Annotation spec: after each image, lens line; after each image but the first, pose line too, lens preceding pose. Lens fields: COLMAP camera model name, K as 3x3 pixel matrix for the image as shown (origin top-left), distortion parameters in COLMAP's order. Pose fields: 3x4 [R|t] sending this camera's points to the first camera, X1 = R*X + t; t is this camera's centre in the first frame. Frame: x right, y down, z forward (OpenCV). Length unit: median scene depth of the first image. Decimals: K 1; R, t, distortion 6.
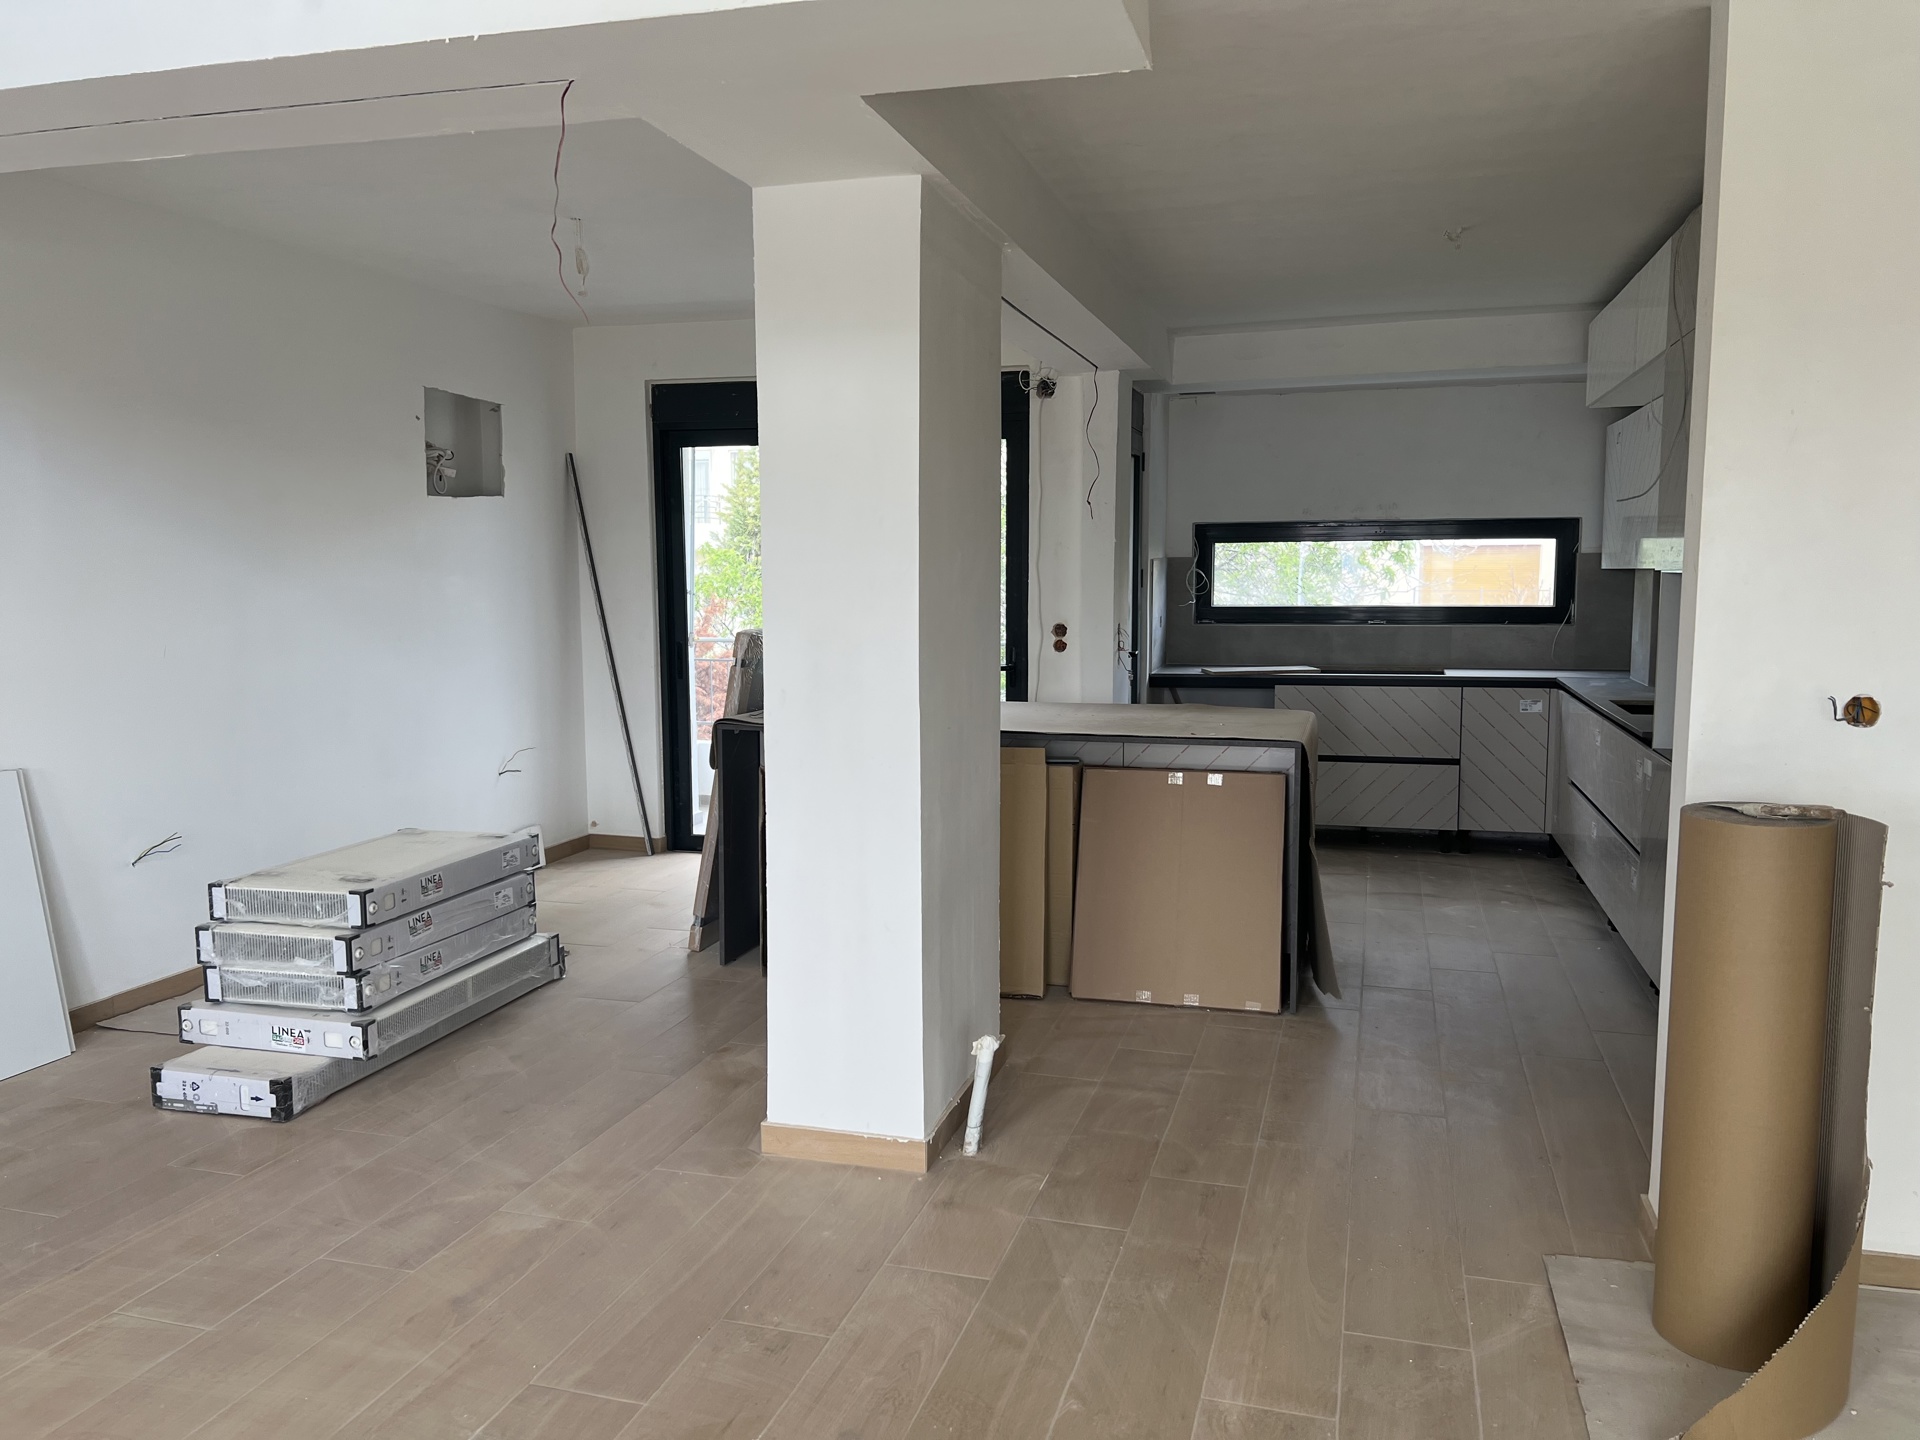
lens RADIAL K [[1471.8, 0, 958.1], [0, 1471.8, 732.1], [0, 0, 1]] dist [0.005013, -0.022387]
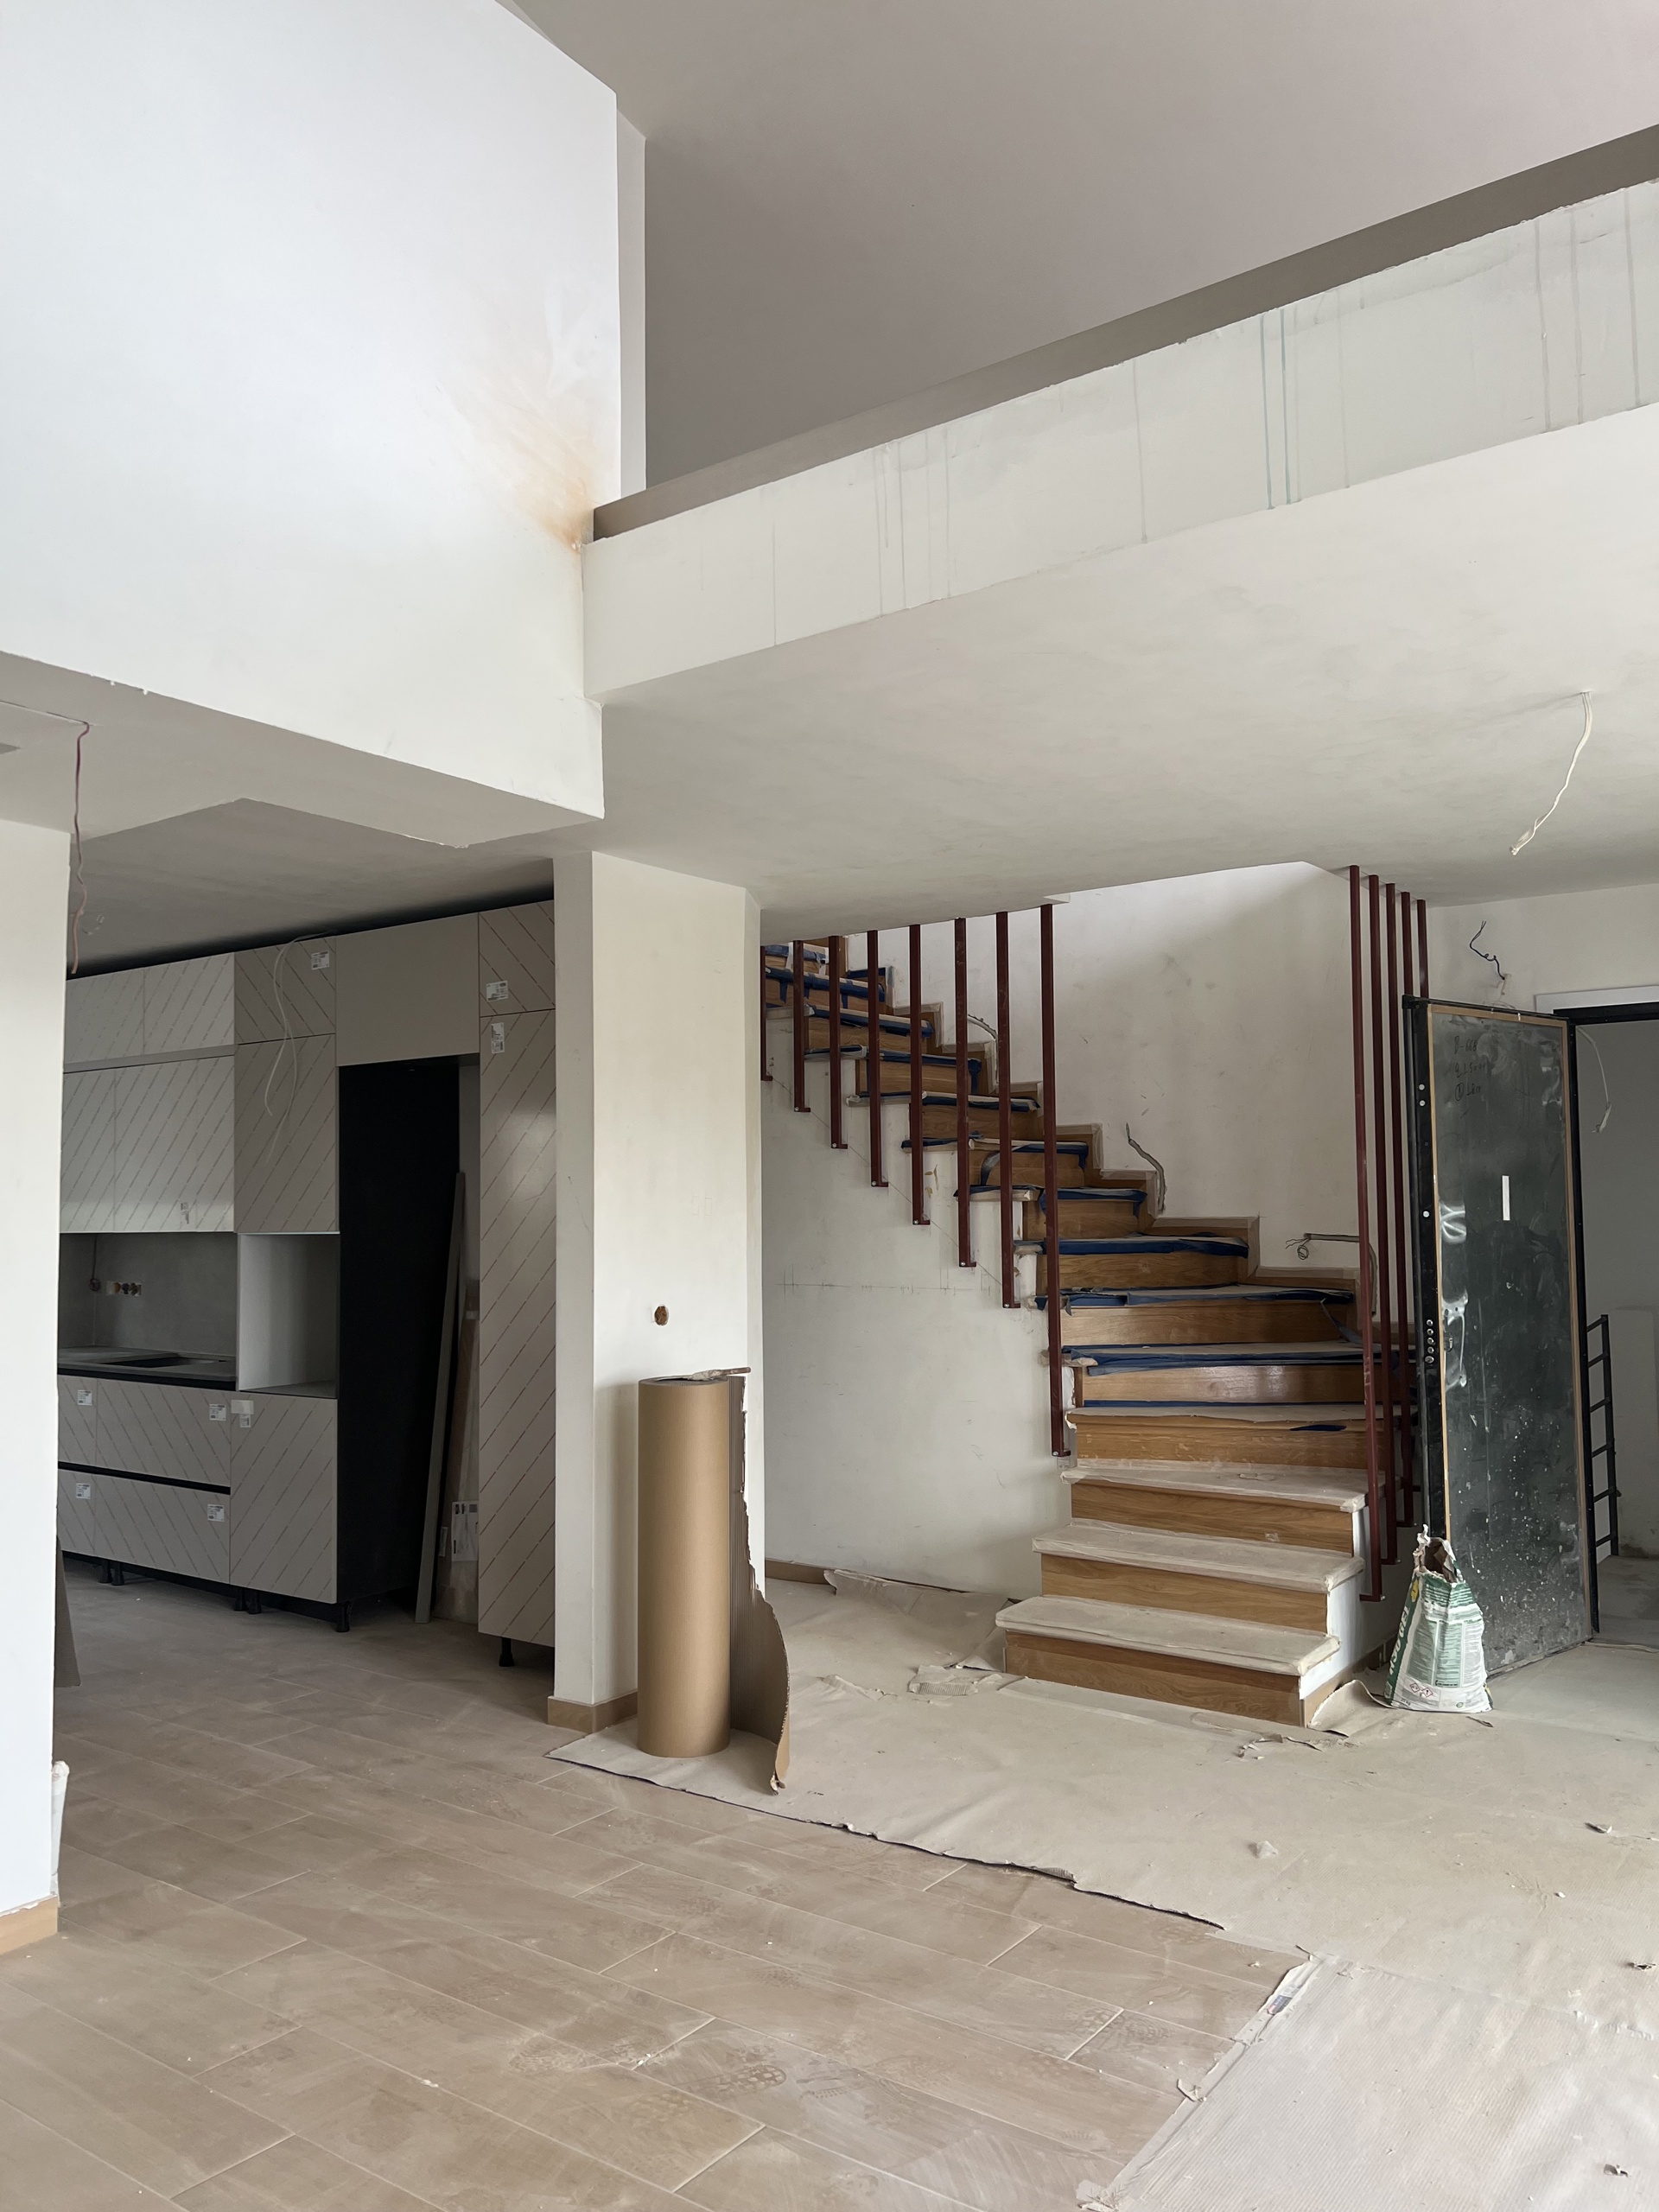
lens RADIAL K [[1695.6, 0, 821.6], [0, 1695.6, 1097.6], [0, 0, 1]] dist [0.005013, -0.022387]
pose [[0.349782, 0.042796, 0.935853, -0.965046], [0.126363, 0.987672, -0.092395, -0.051281], [-0.928270, 0.150576, 0.340062, 0.176540]]
